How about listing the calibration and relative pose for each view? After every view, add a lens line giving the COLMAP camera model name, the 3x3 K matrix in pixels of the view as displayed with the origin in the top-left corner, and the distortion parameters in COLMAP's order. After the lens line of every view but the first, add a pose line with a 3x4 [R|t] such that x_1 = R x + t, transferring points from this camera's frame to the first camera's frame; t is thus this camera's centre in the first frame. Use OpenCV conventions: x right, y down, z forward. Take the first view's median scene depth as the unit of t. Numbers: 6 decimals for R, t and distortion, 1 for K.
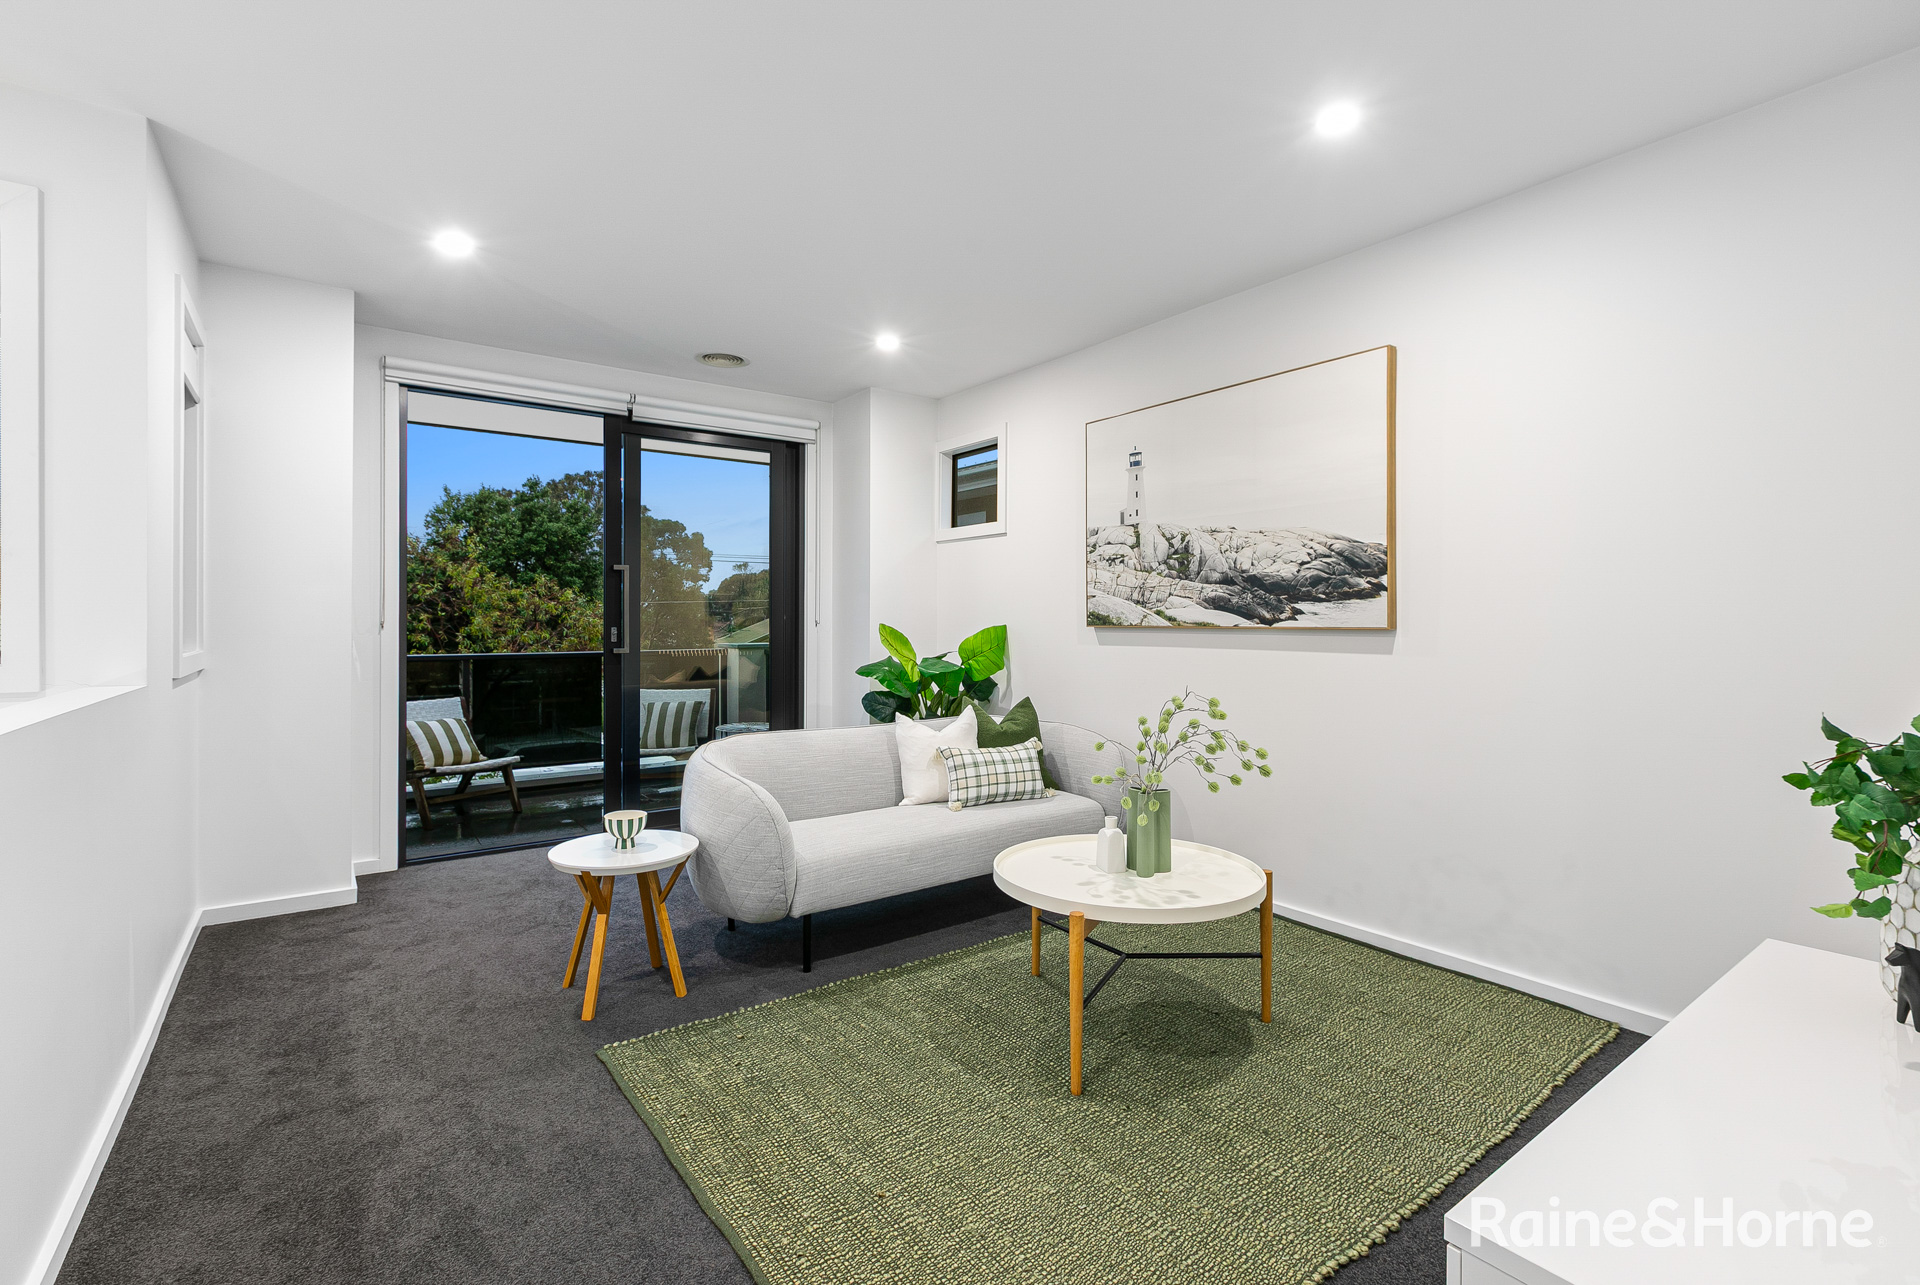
lens RADIAL K [[860.2, 0, 958.6], [0, 860.2, 633.4], [0, 0, 1]] dist [0.001551, -0.000195]
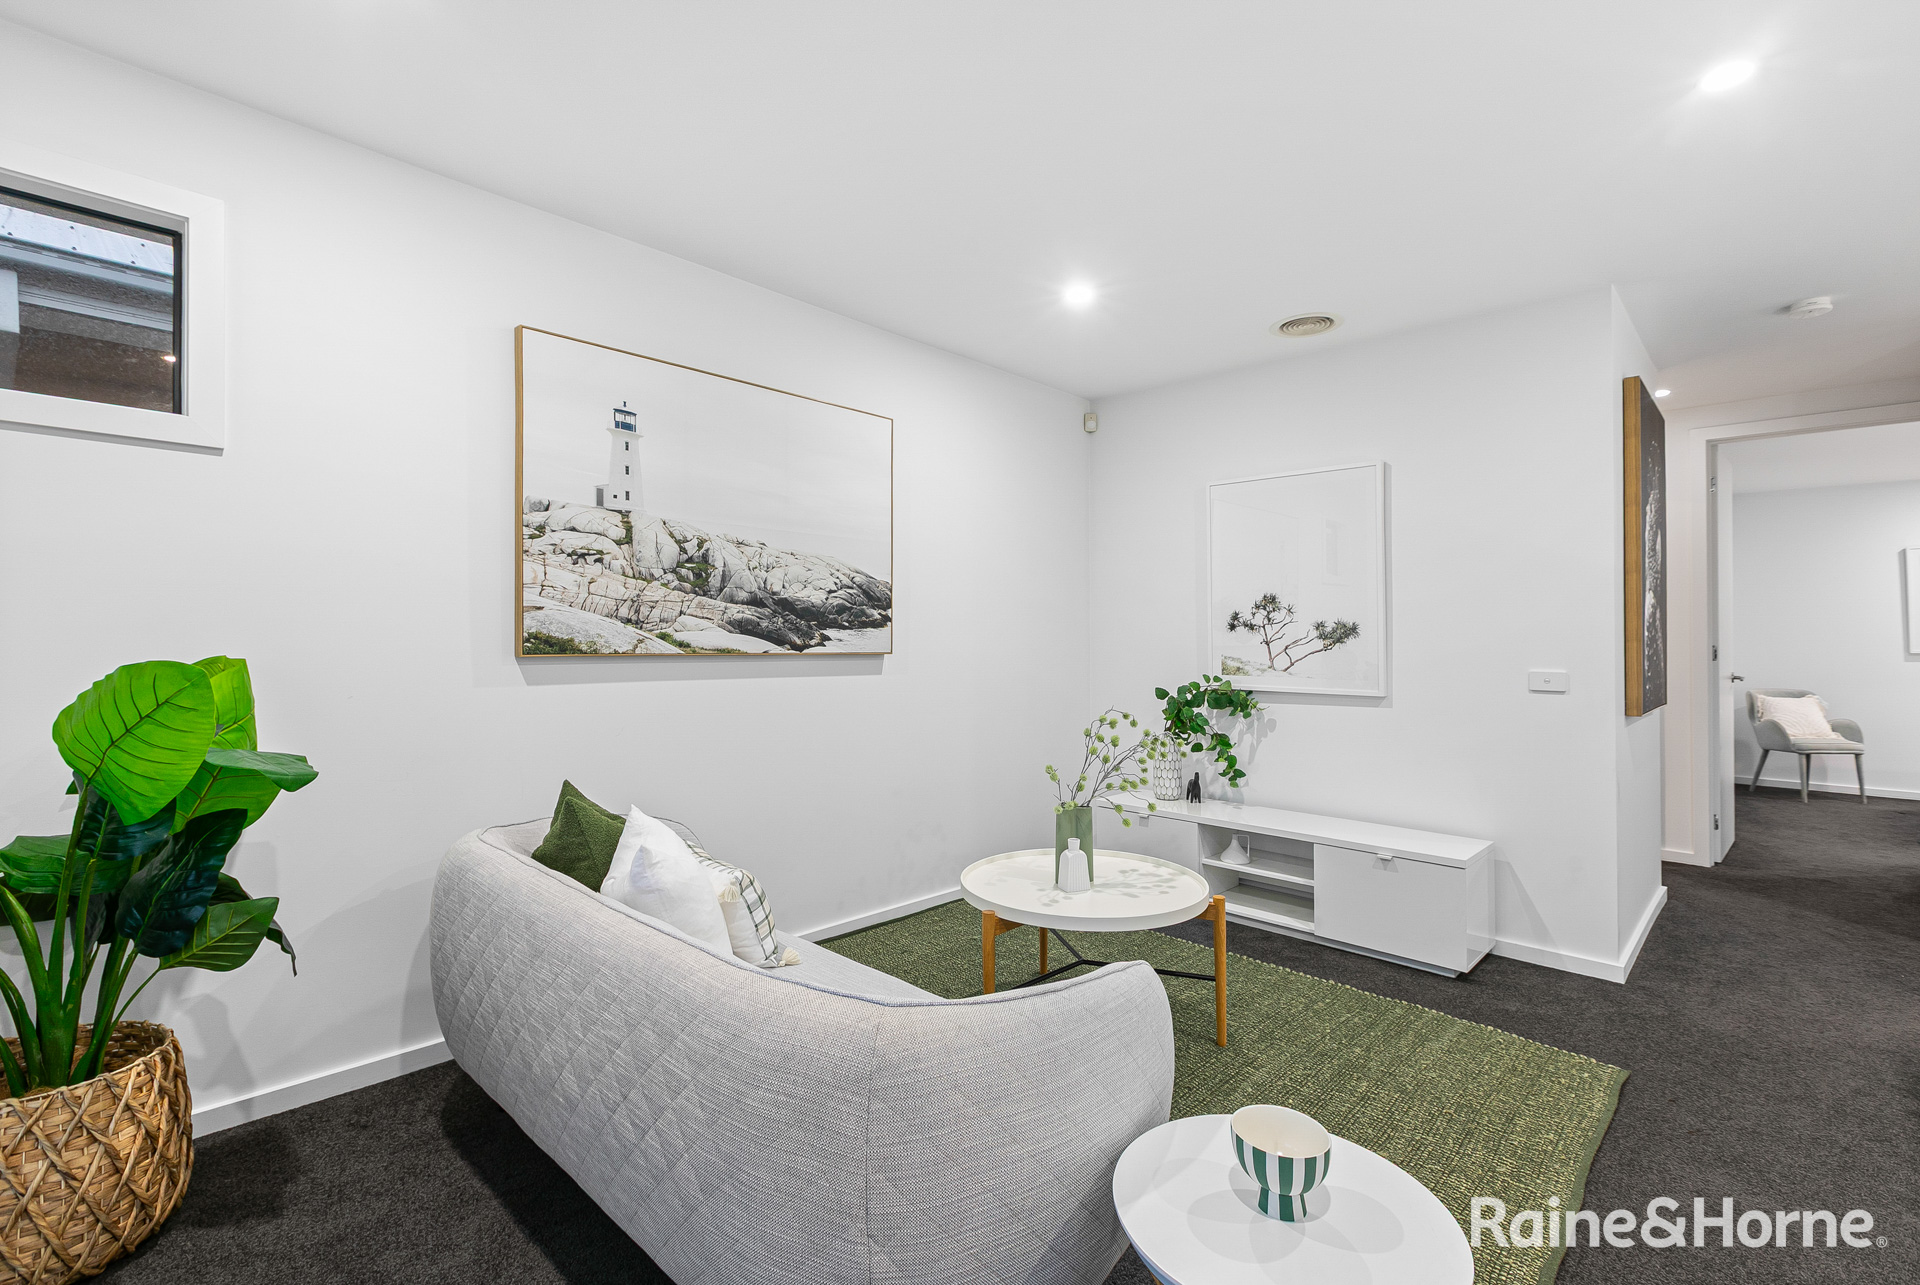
lens RADIAL K [[860.2, 0, 958.6], [0, 860.2, 633.4], [0, 0, 1]] dist [0.001551, -0.000195]
pose [[-0.160973, 0.001008, 0.986958, -0.598506], [0.002215, 0.999997, -0.000660, -0.027435], [-0.986956, 0.002080, -0.160974, 0.932681]]
